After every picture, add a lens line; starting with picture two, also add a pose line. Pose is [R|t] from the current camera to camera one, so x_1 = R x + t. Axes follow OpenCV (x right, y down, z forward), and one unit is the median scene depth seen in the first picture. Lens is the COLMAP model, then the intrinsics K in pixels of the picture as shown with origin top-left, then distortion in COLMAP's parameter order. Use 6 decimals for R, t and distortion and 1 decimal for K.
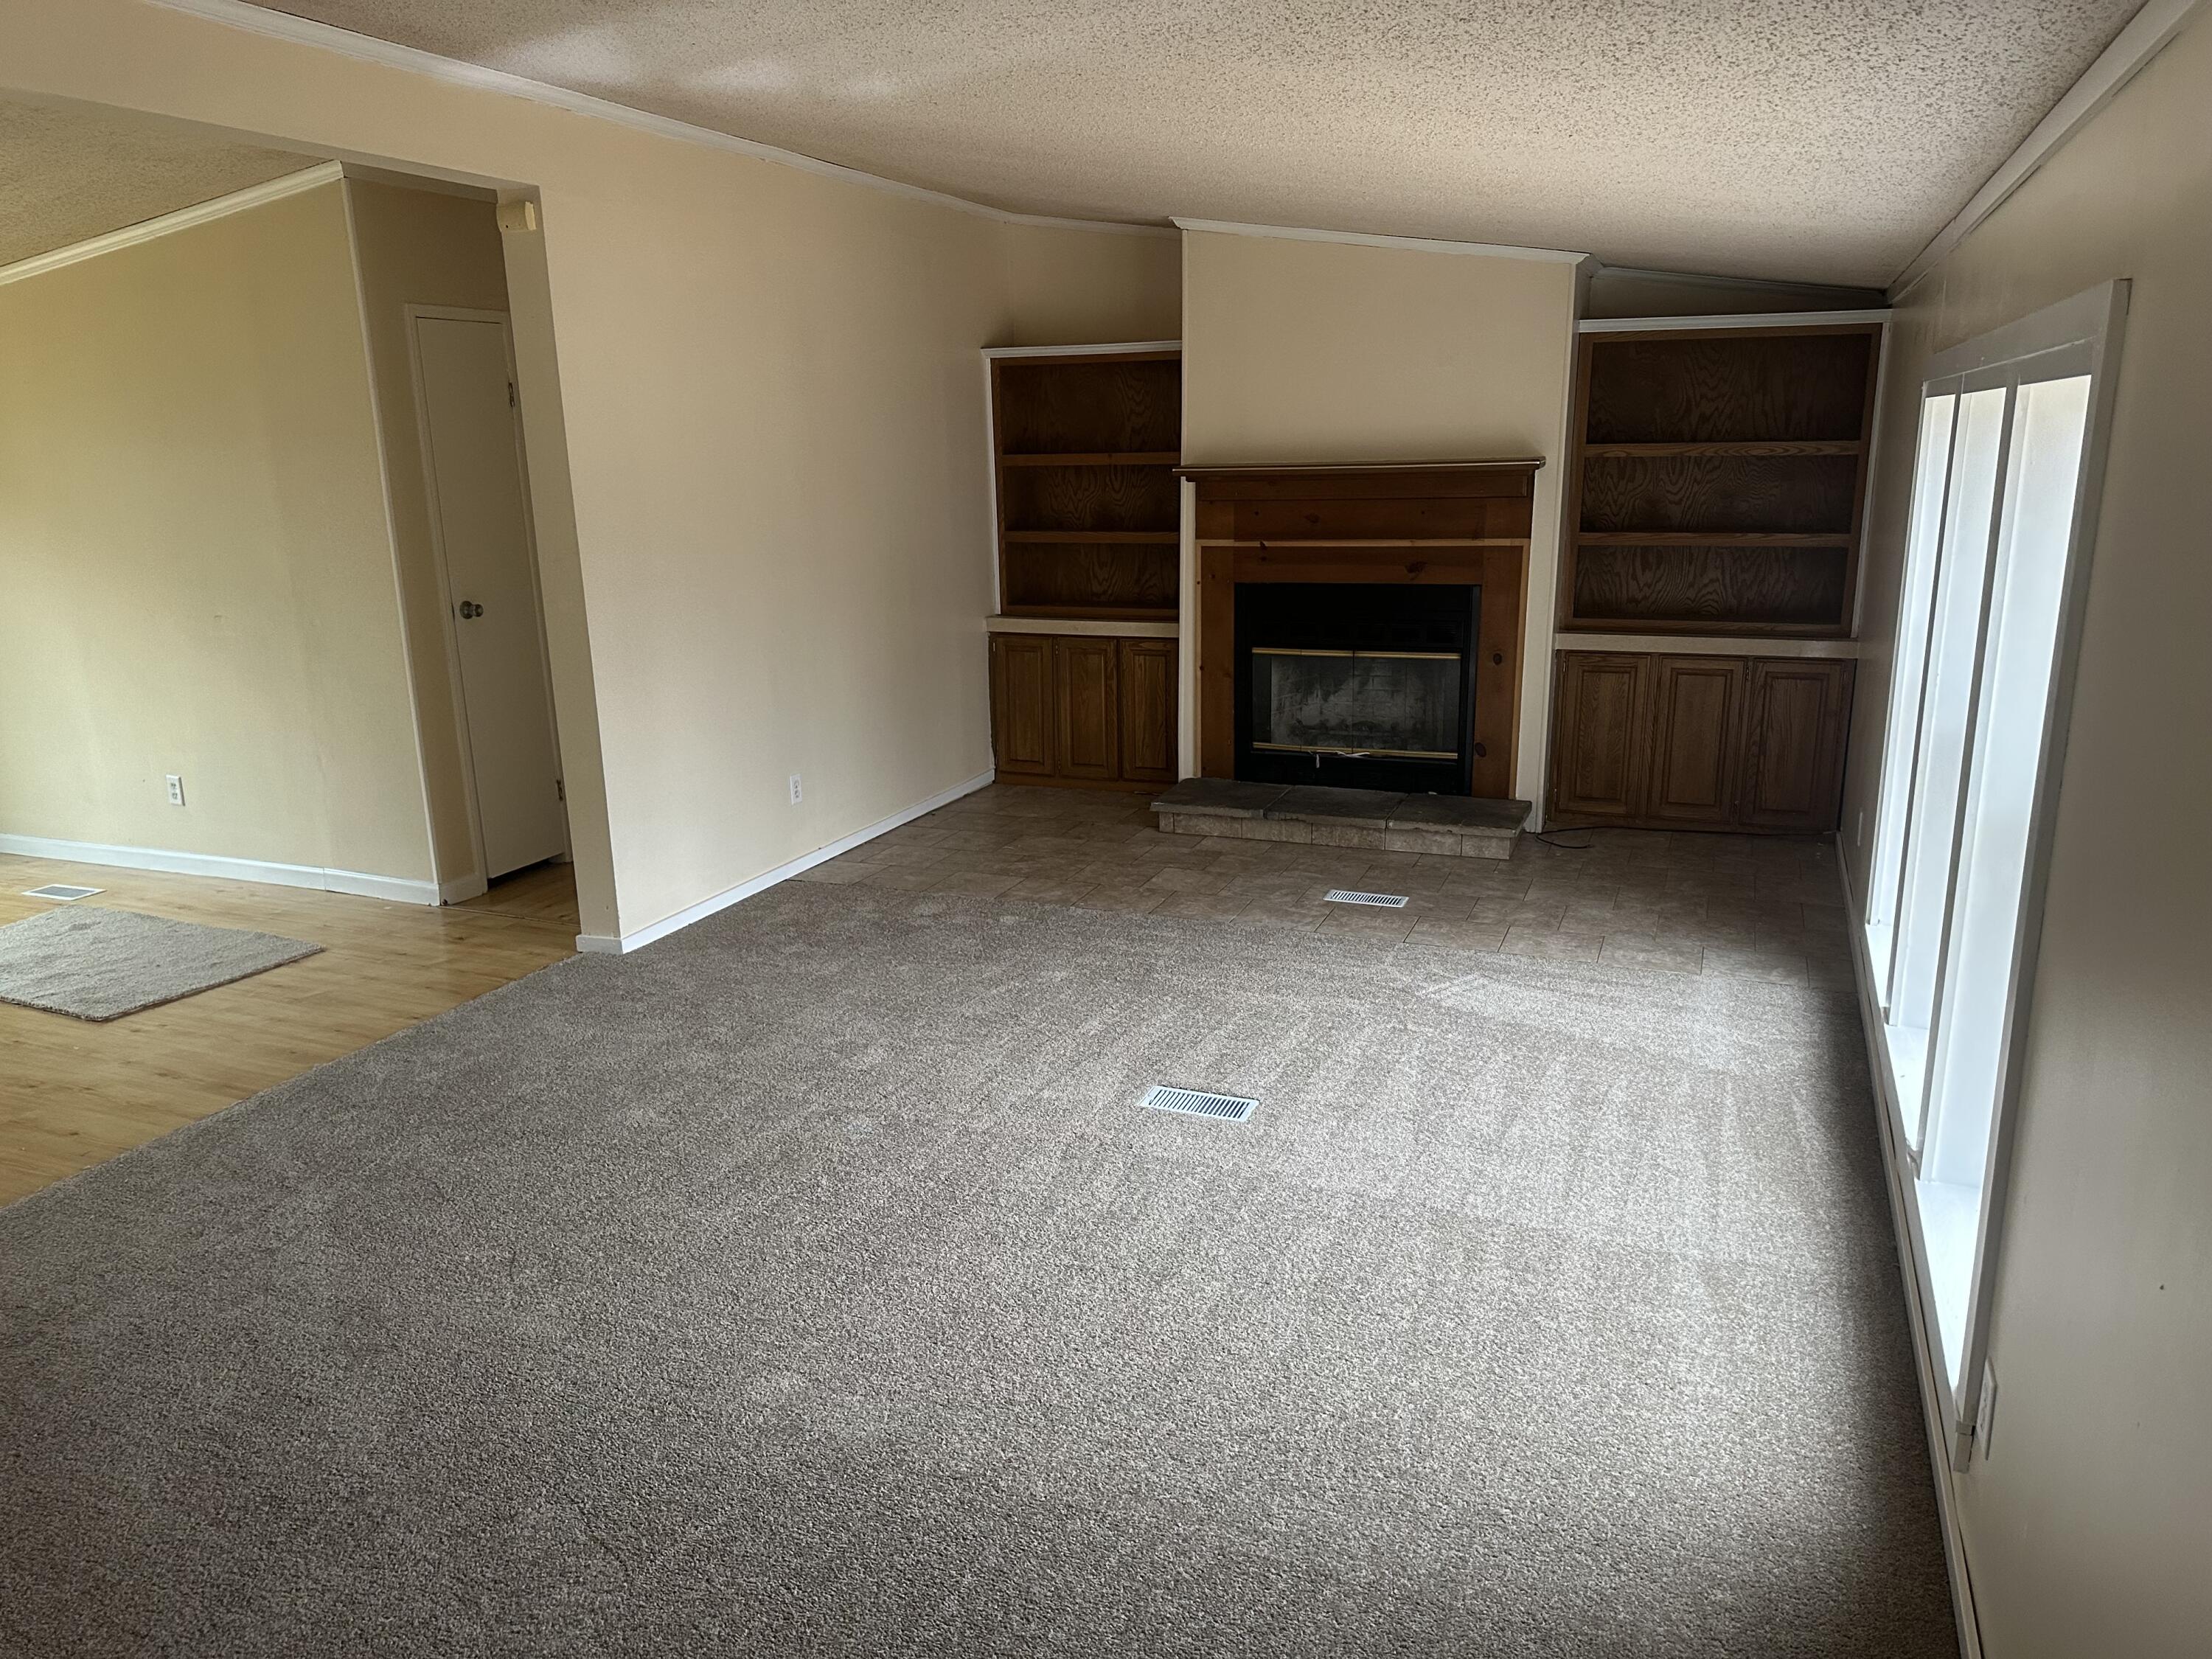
lens RADIAL K [[1541.9, 0, 1106.0], [0, 1541.9, 829.5], [0, 0, 1]] dist [0.006837, -0.002774]
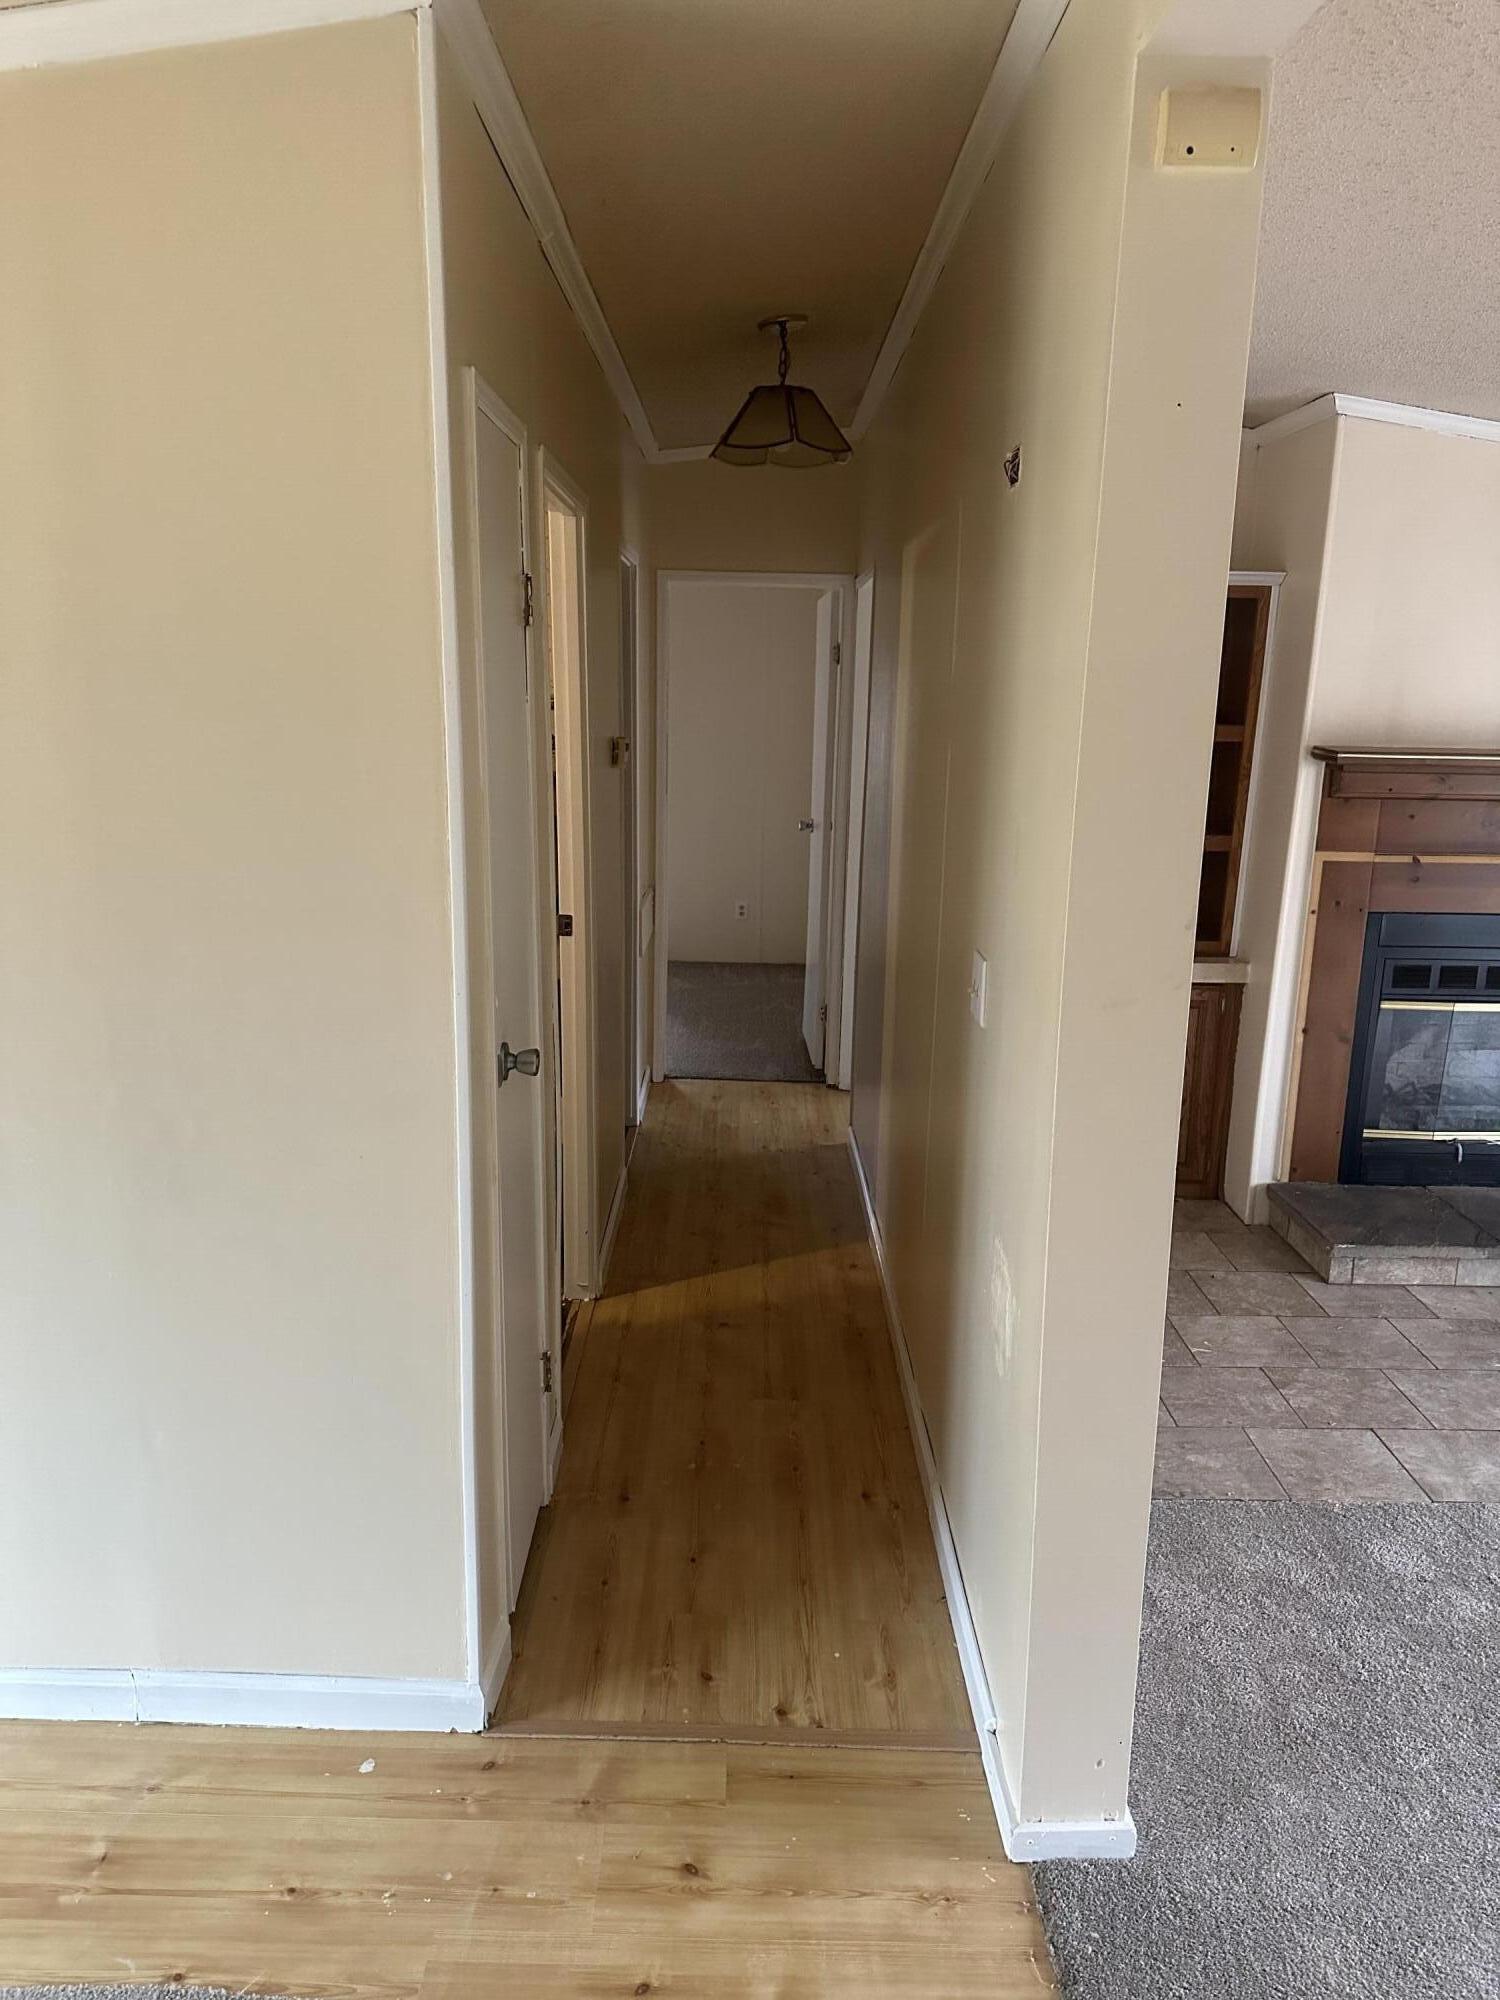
lens RADIAL K [[1462.8, 0, 750.0], [0, 1462.8, 1000.0], [0, 0, 1]] dist [0.005295, 0.003037]
pose [[0.927447, -0.049213, 0.370702, -0.456433], [0.056509, 0.998363, -0.008840, -0.138731], [-0.369660, 0.029147, 0.928710, 0.515333]]
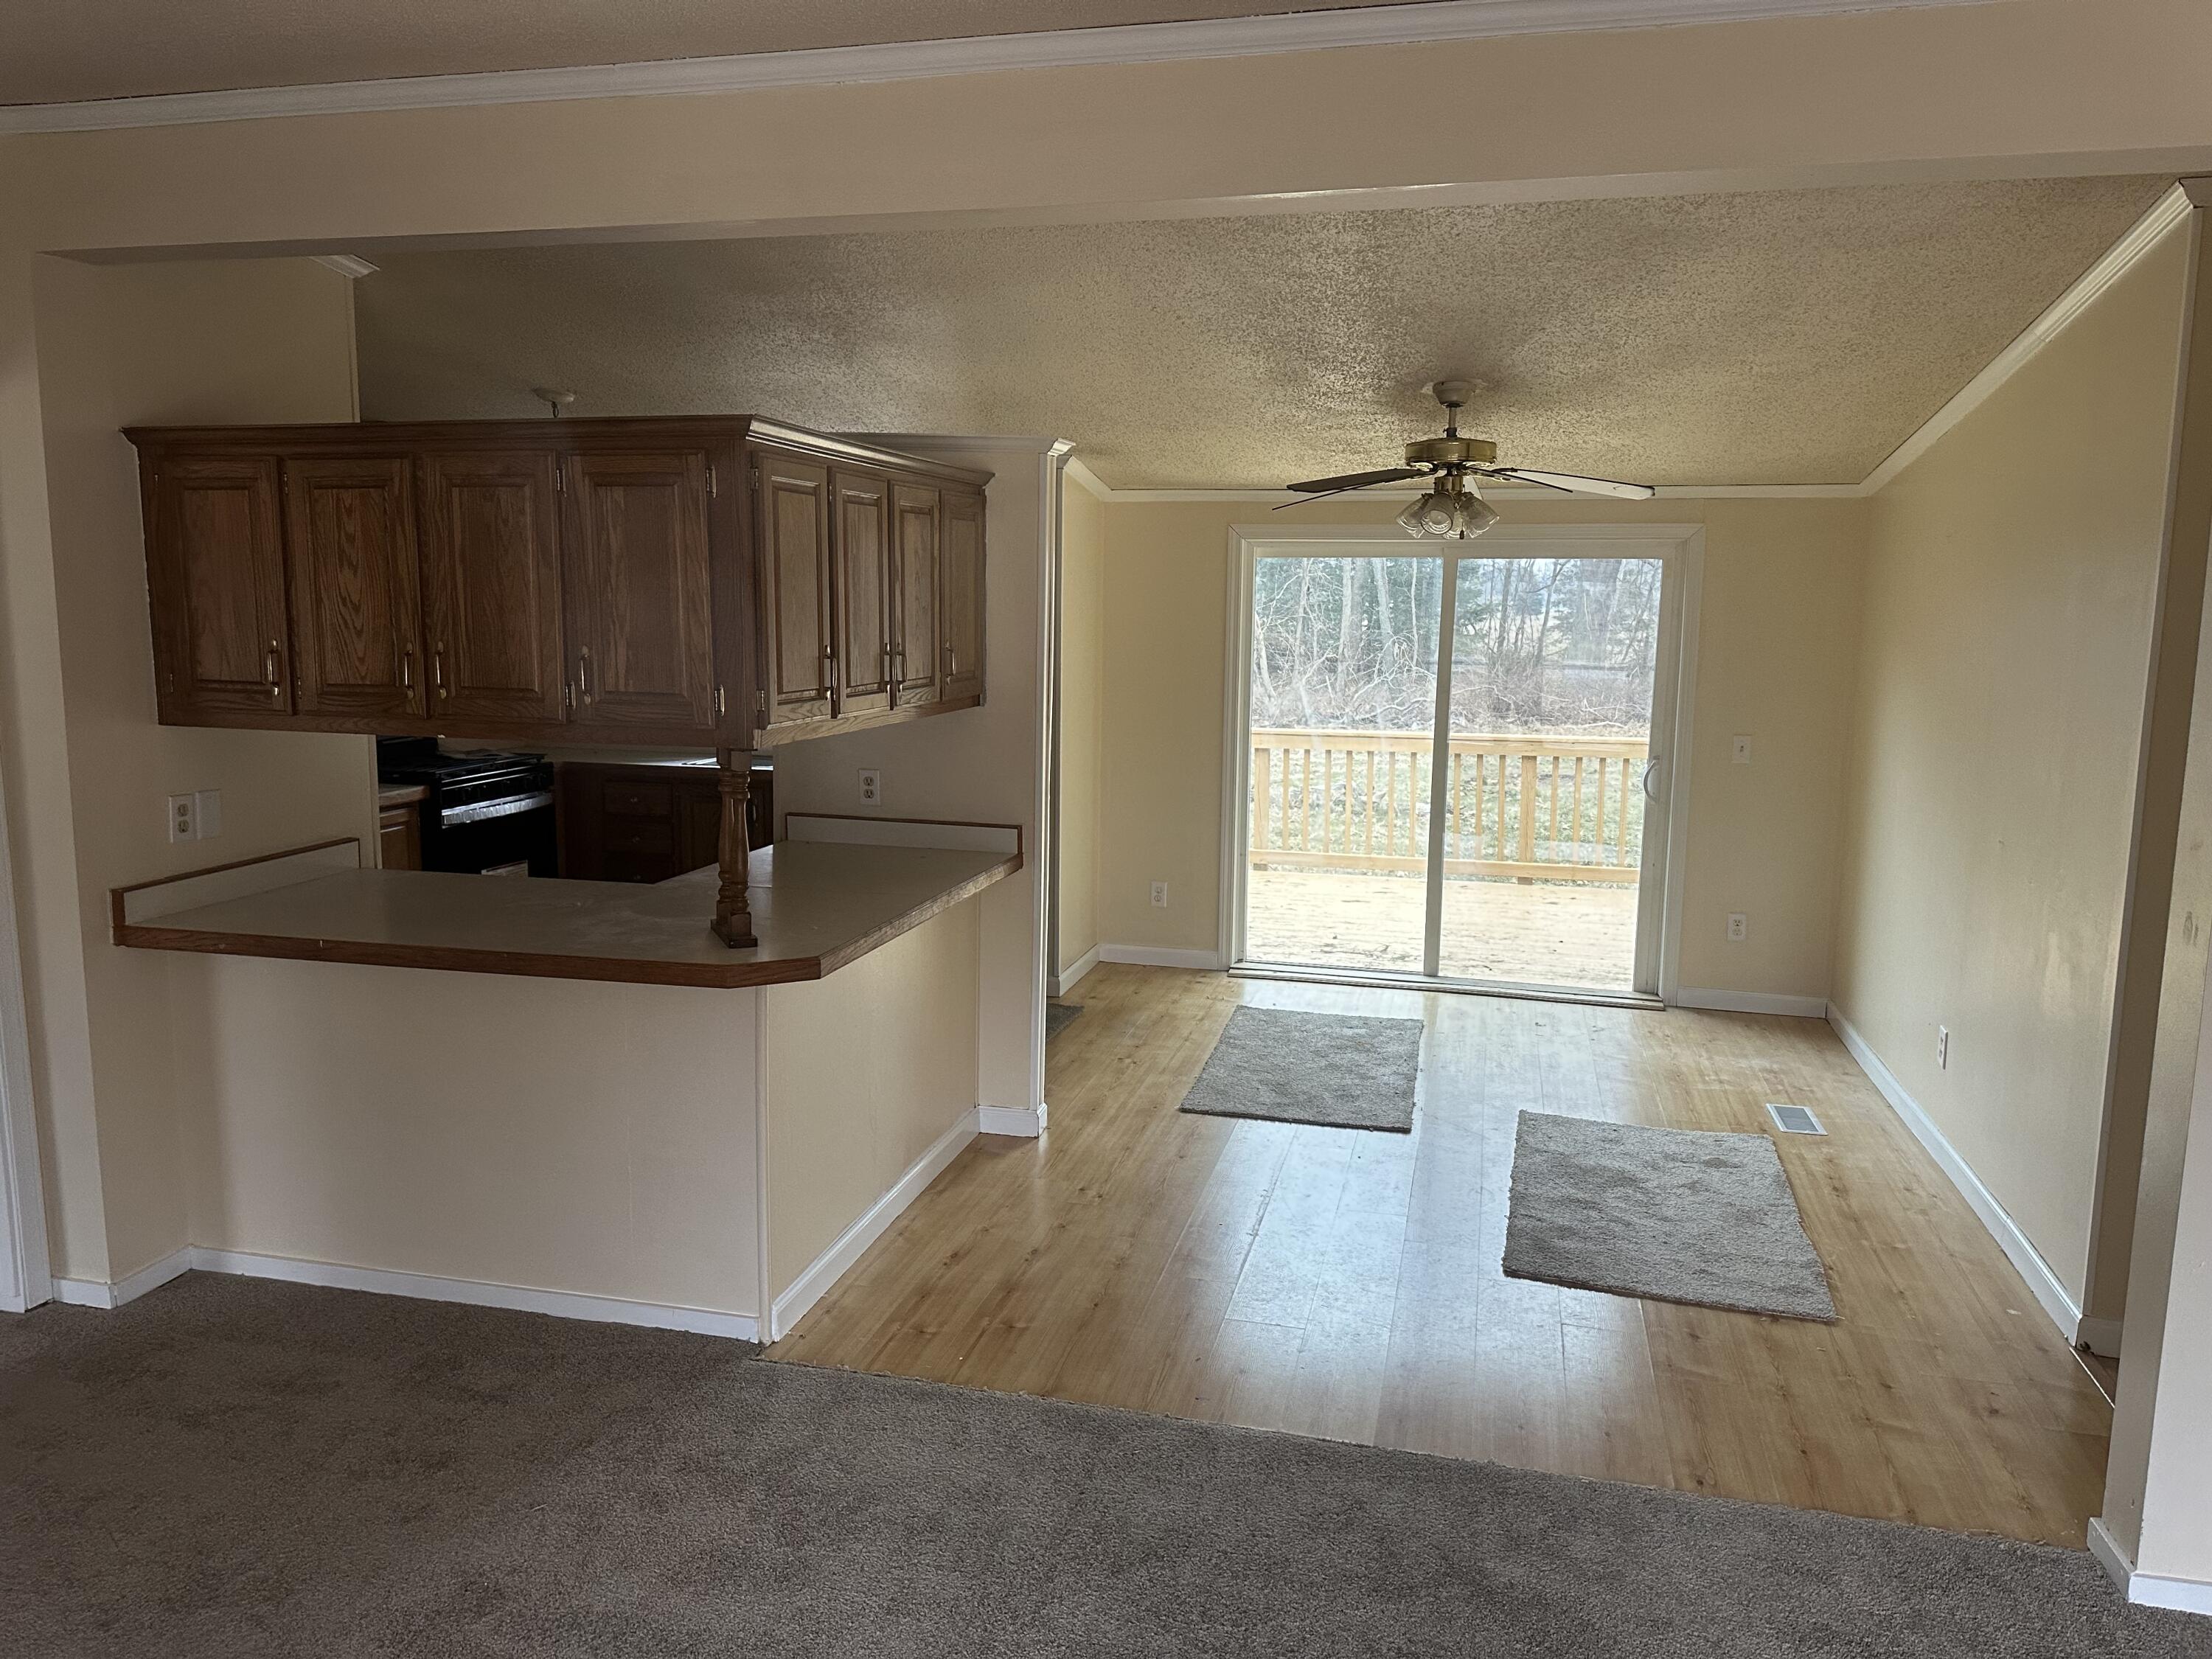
lens RADIAL K [[1541.9, 0, 1106.0], [0, 1541.9, 829.5], [0, 0, 1]] dist [0.006837, -0.002774]
pose [[0.139364, 0.168663, -0.975772, 0.079684], [-0.253732, 0.958573, 0.129451, -0.119639], [0.957182, 0.229544, 0.176386, 0.420754]]
